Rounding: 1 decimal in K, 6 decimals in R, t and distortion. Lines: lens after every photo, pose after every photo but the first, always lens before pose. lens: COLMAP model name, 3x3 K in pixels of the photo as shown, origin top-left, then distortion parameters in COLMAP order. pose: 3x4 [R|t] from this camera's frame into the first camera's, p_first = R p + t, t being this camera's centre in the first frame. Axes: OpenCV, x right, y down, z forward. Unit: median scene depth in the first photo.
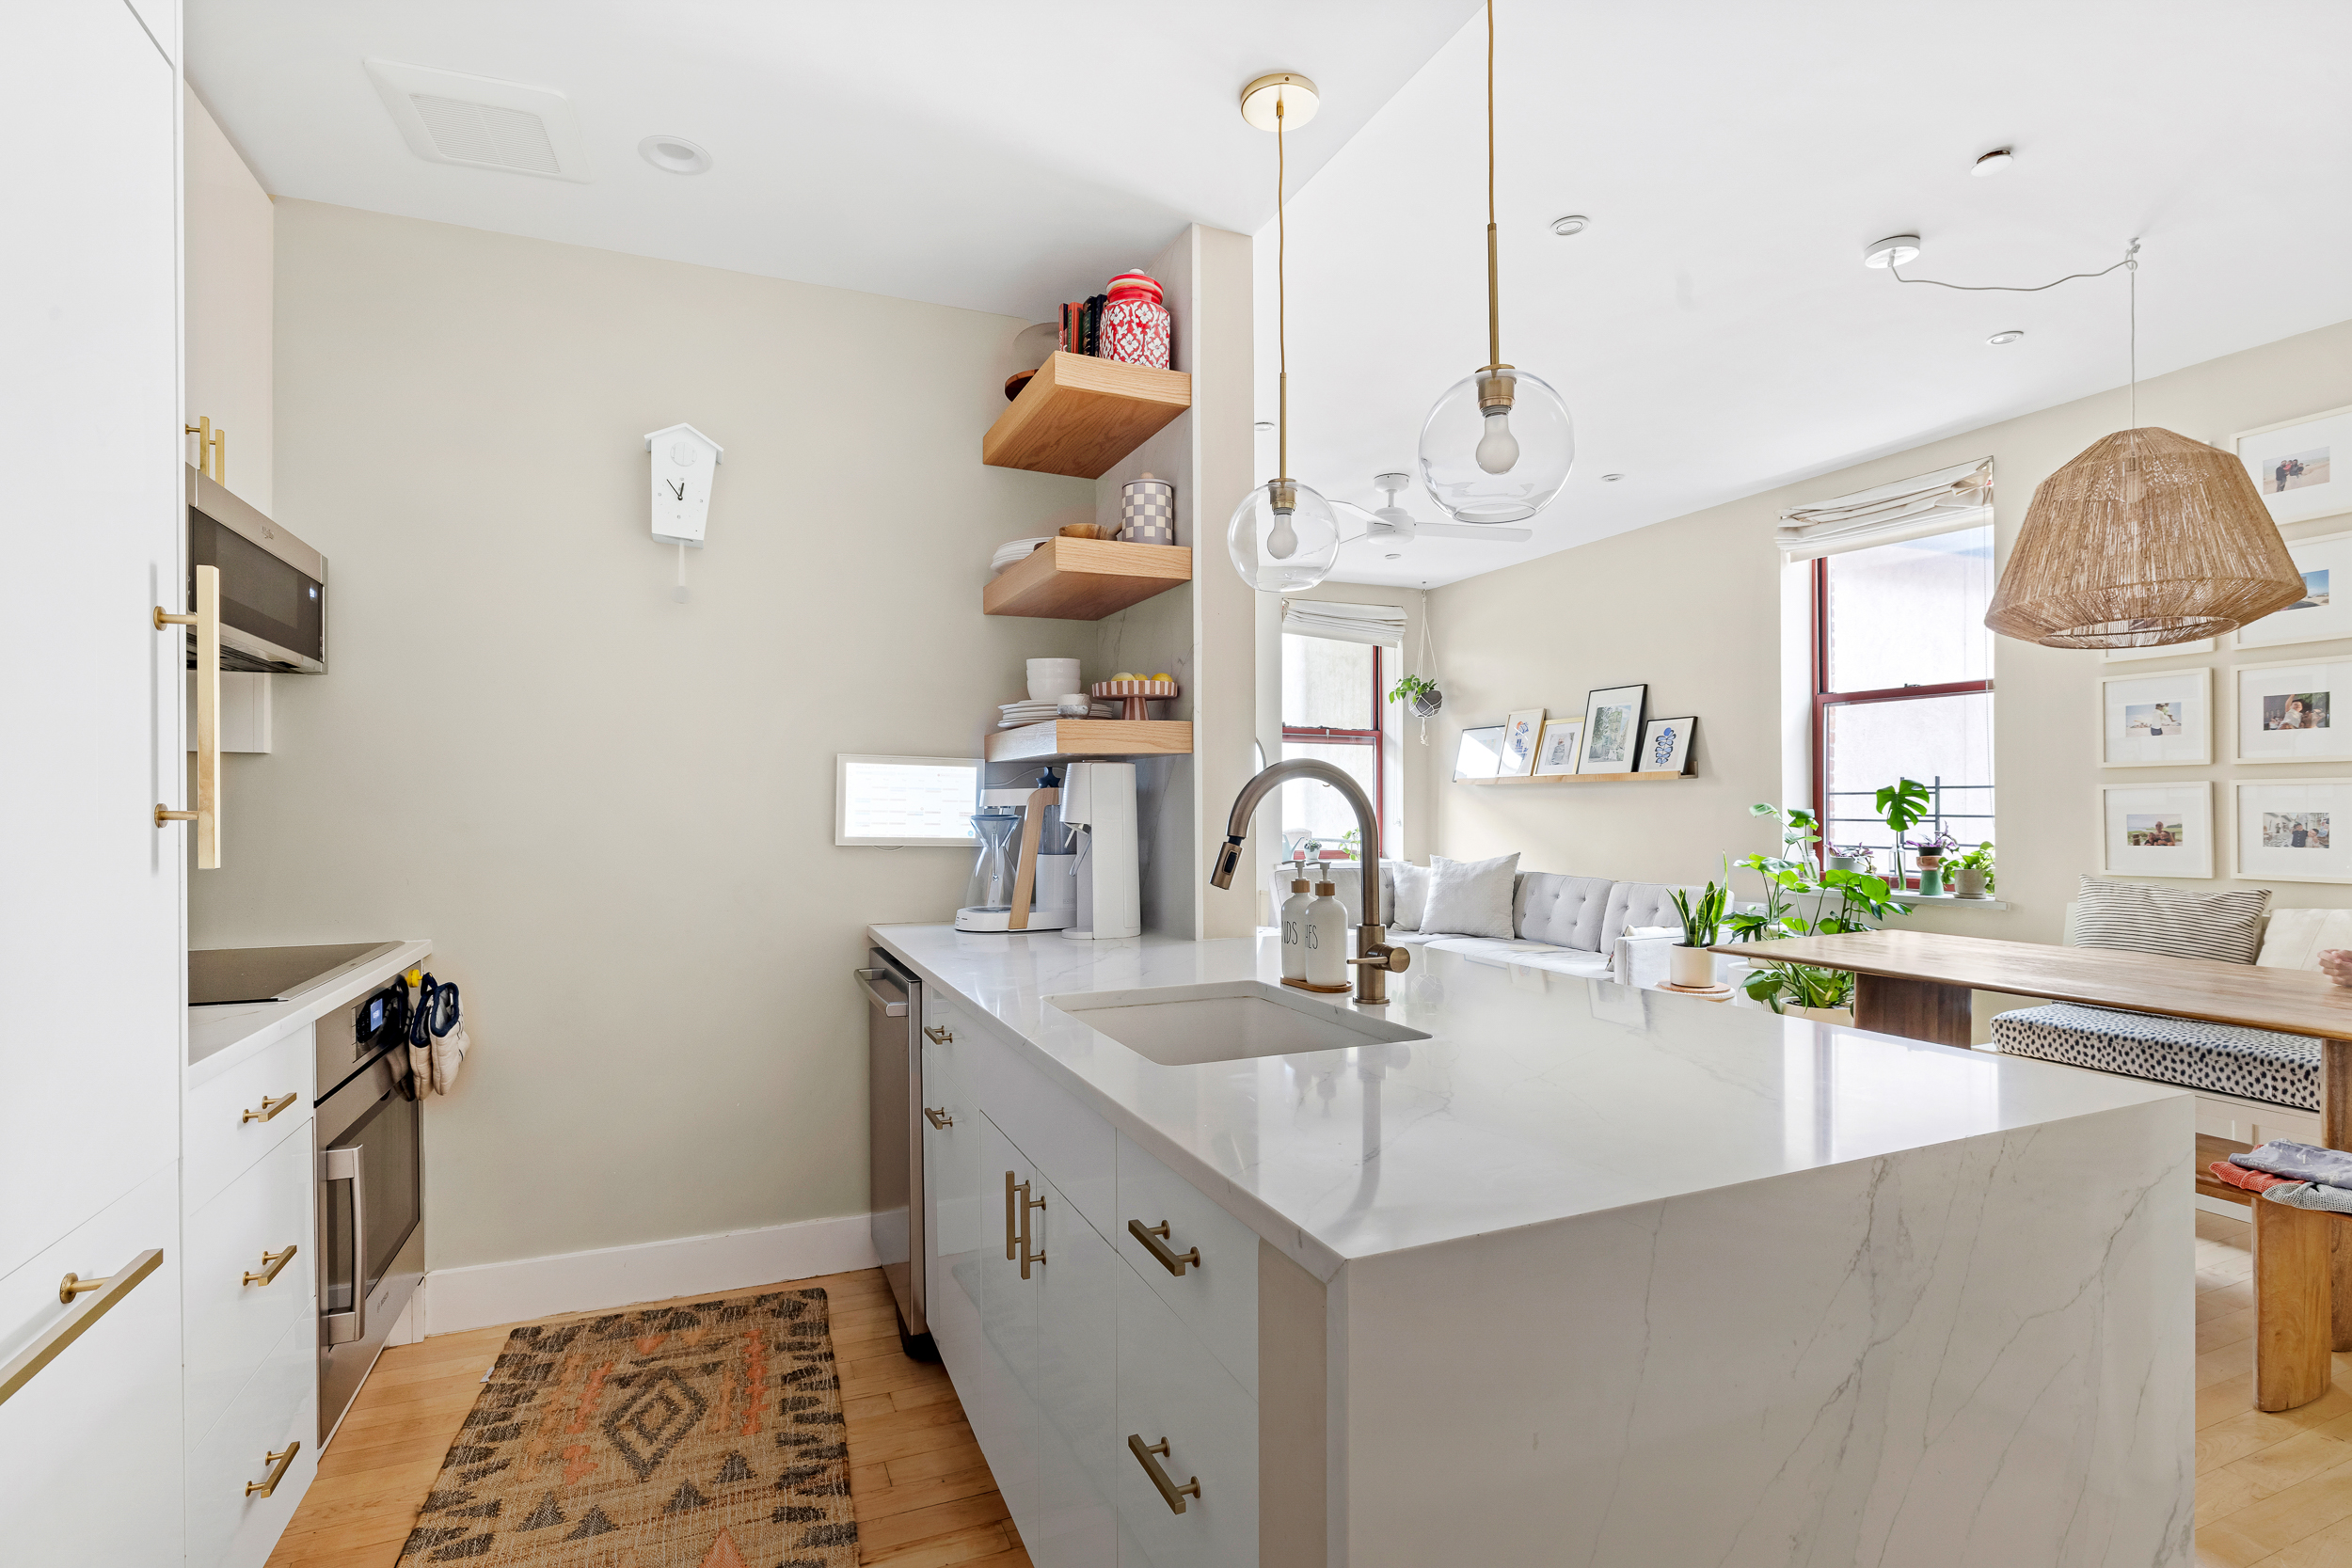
lens RADIAL K [[1130.1, 0, 1185.9], [0, 1130.1, 803.5], [0, 0, 1]] dist [-0.002439, -0.000542]
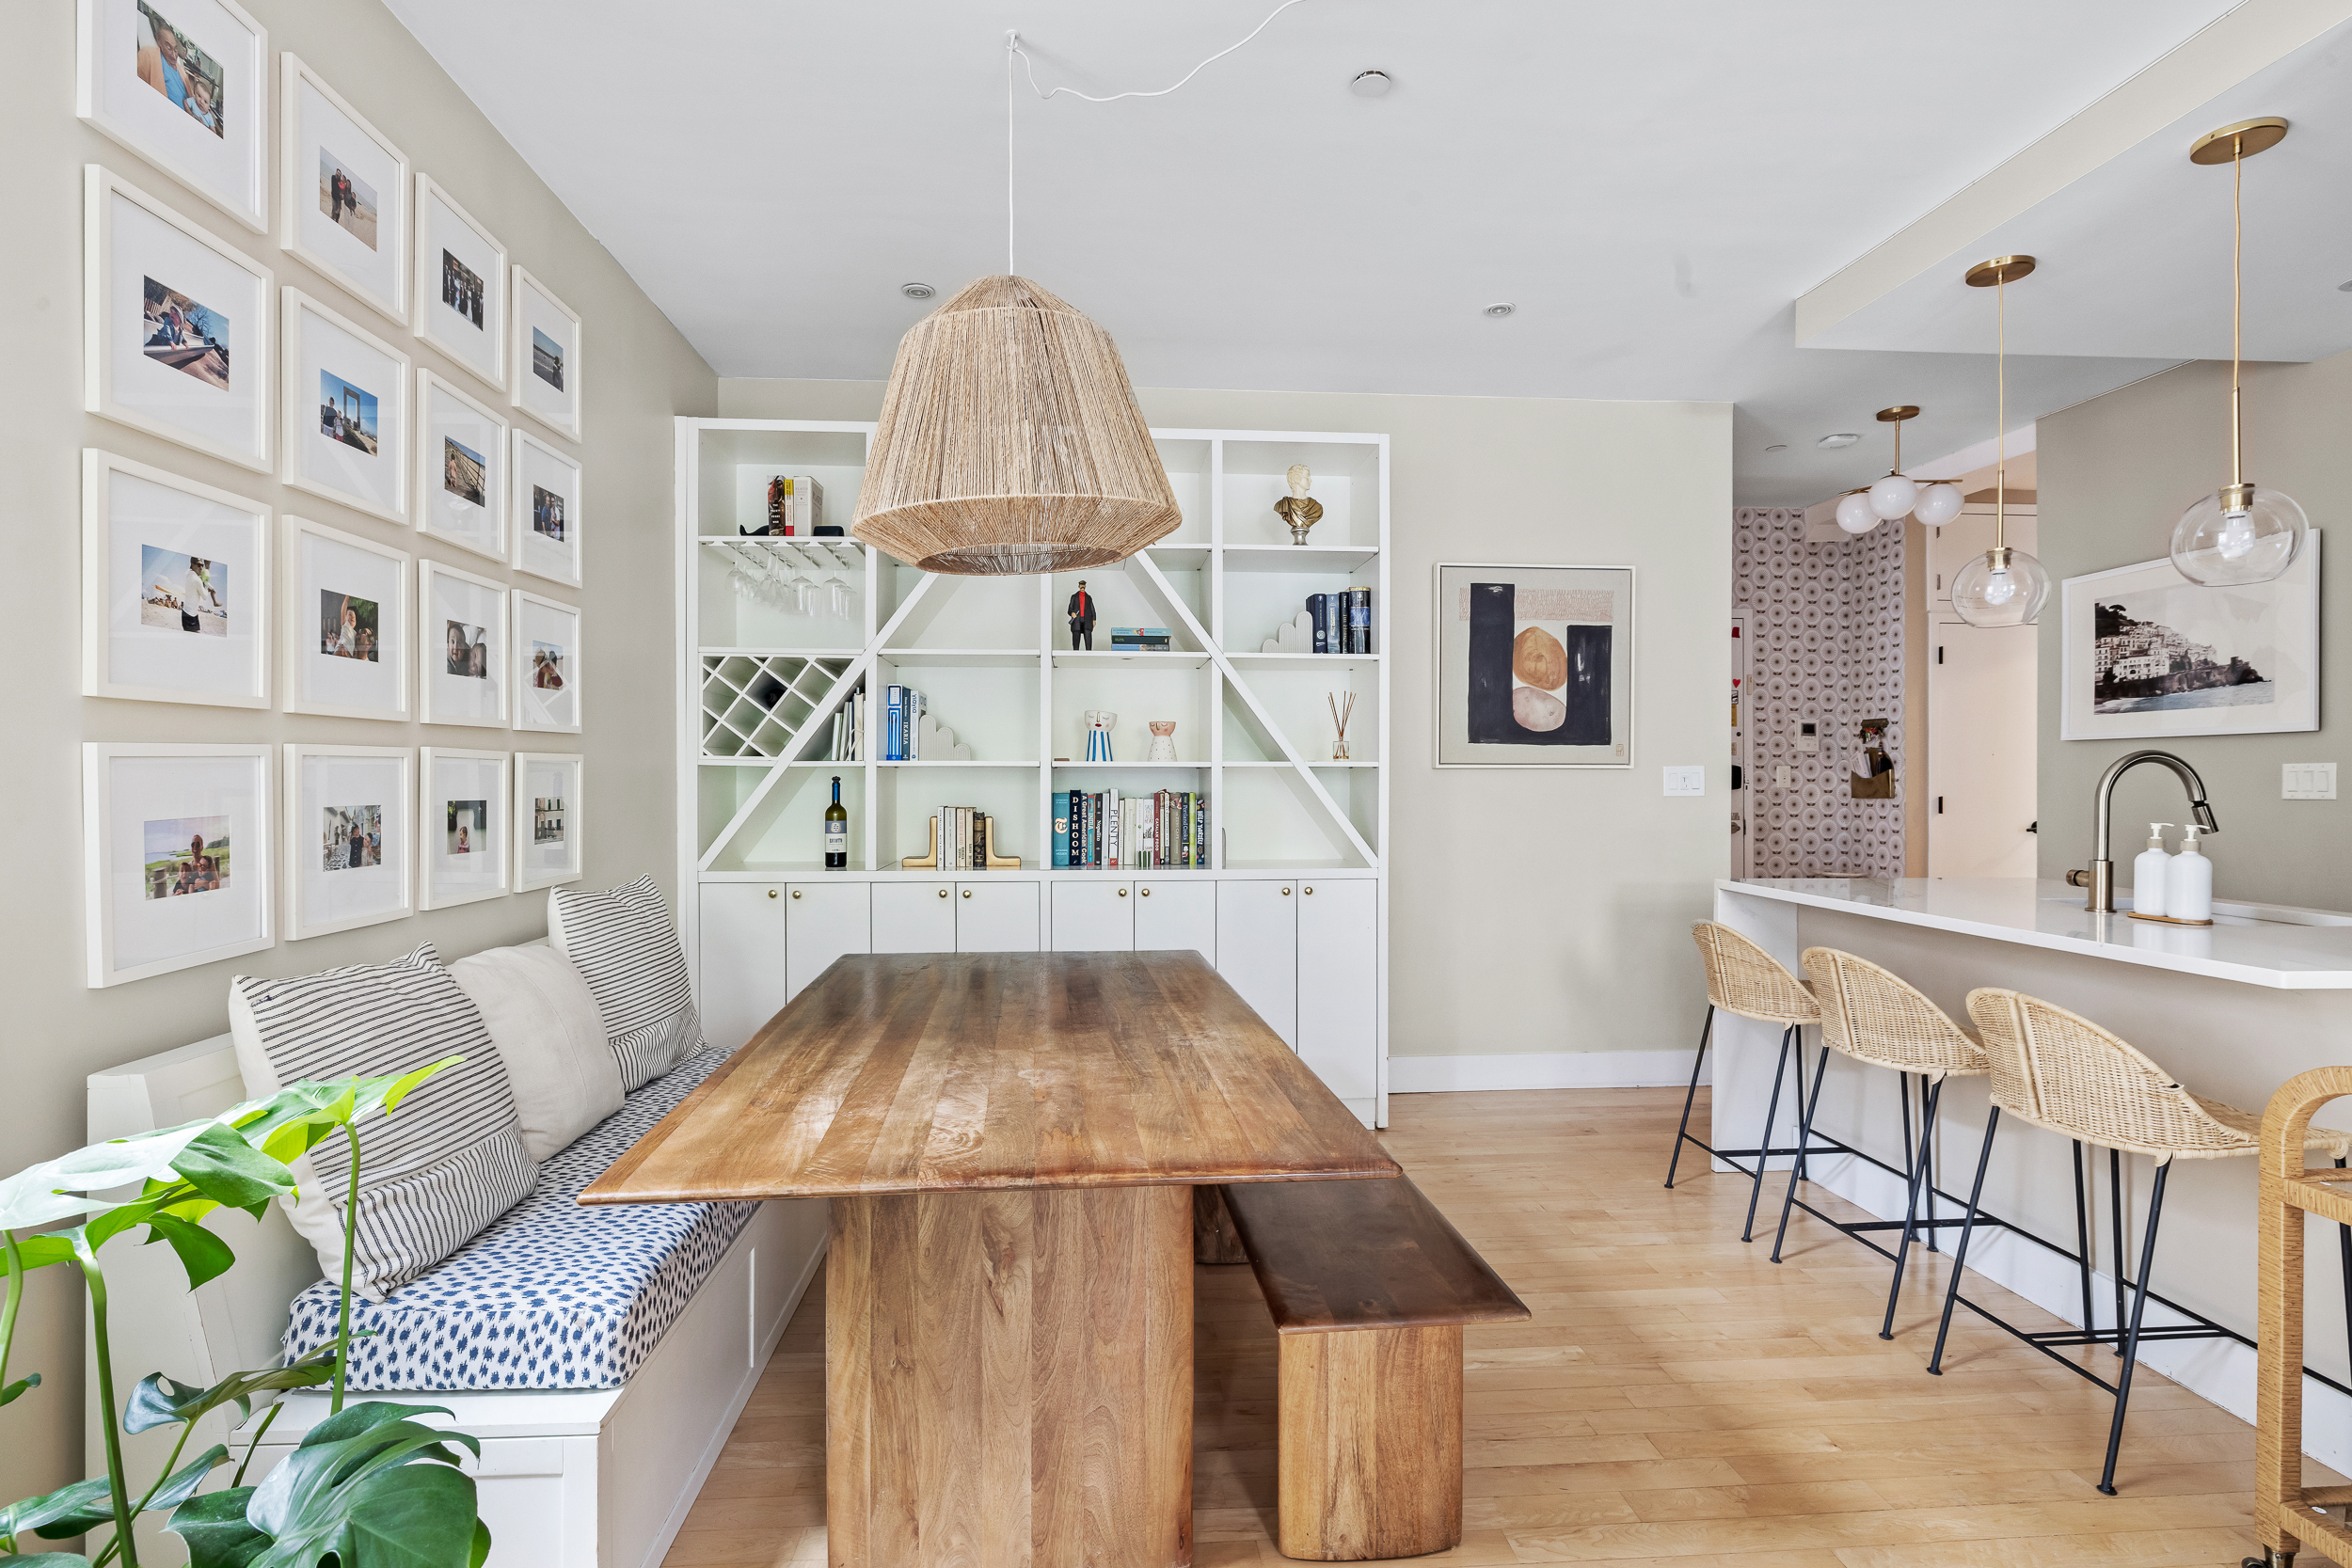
lens RADIAL K [[1117.2, 0, 1176.0], [0, 1117.2, 784.0], [0, 0, 1]] dist [-0.004624, 0.001659]
pose [[-0.945096, -0.002636, 0.326781, 0.381491], [-0.001225, 0.999989, 0.004524, -0.005597], [-0.326789, 0.003875, -0.945089, 1.293002]]
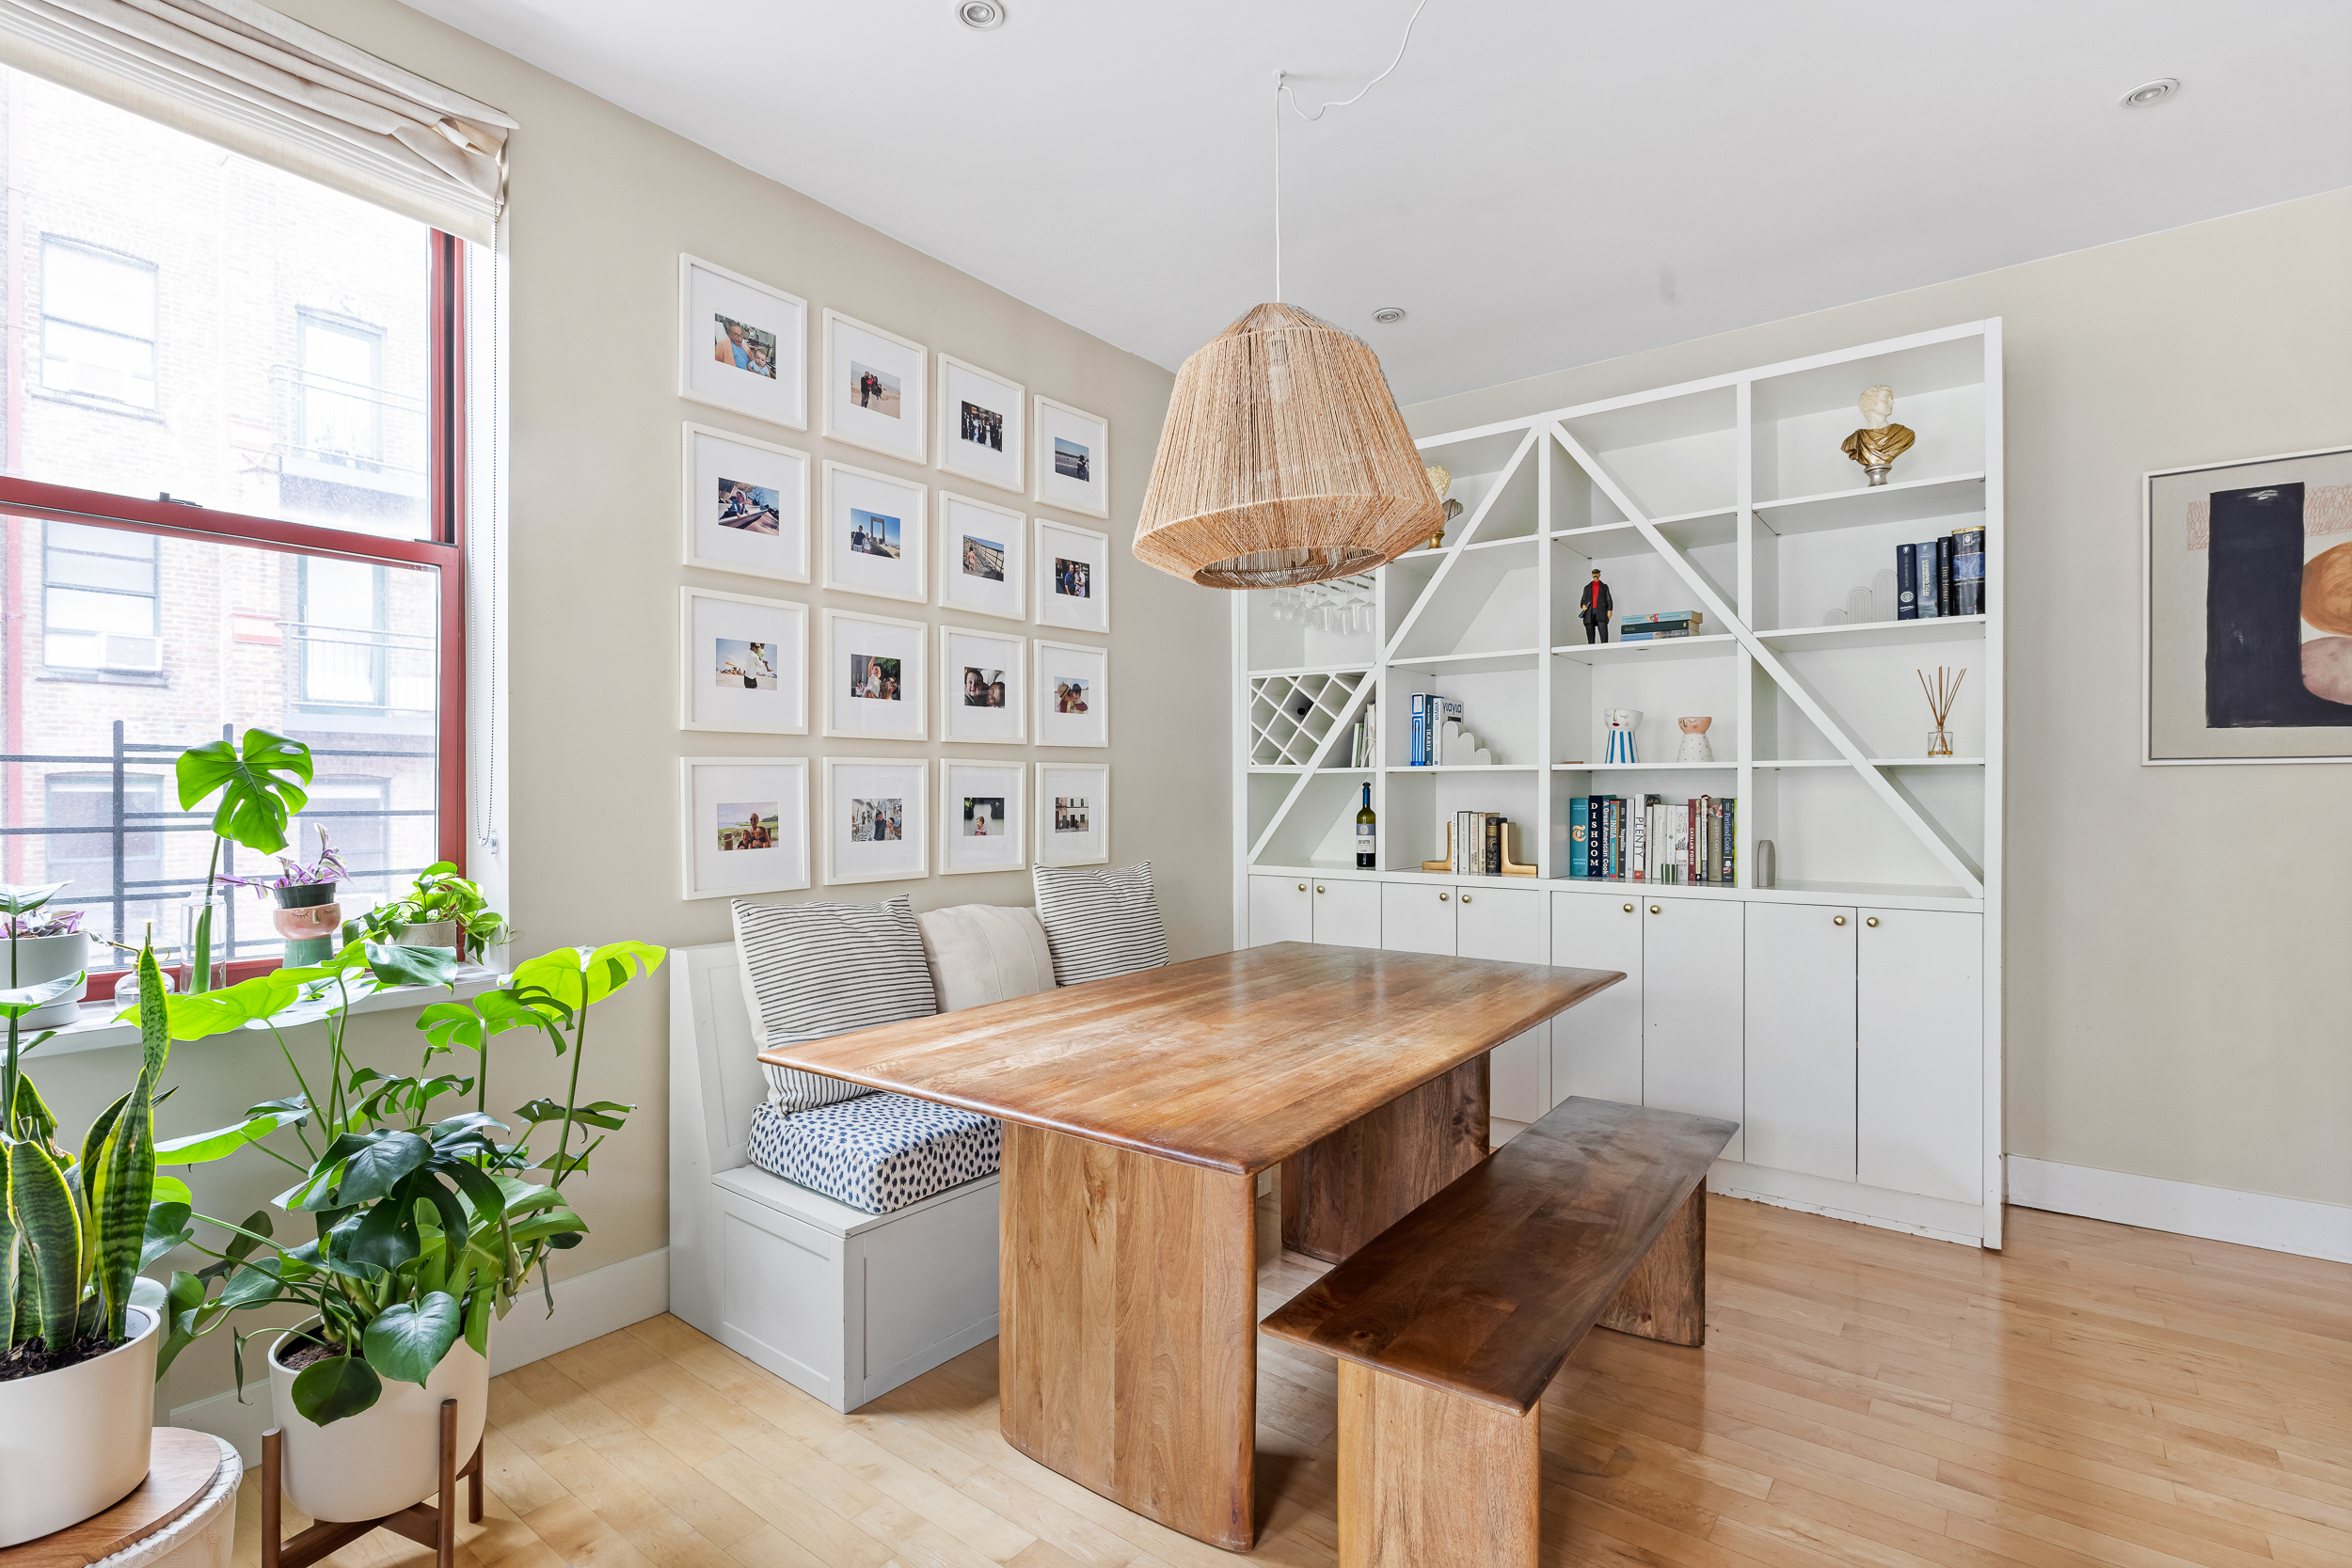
lens RADIAL K [[1107.4, 0, 1179.7], [0, 1107.4, 793.8], [0, 0, 1]] dist [-0.002648, 0.000433]
pose [[-0.485922, -0.000898, 0.874002, 0.146013], [-0.000764, 1.000000, 0.000602, 0.003528], [-0.874002, -0.000375, -0.485922, 1.115891]]
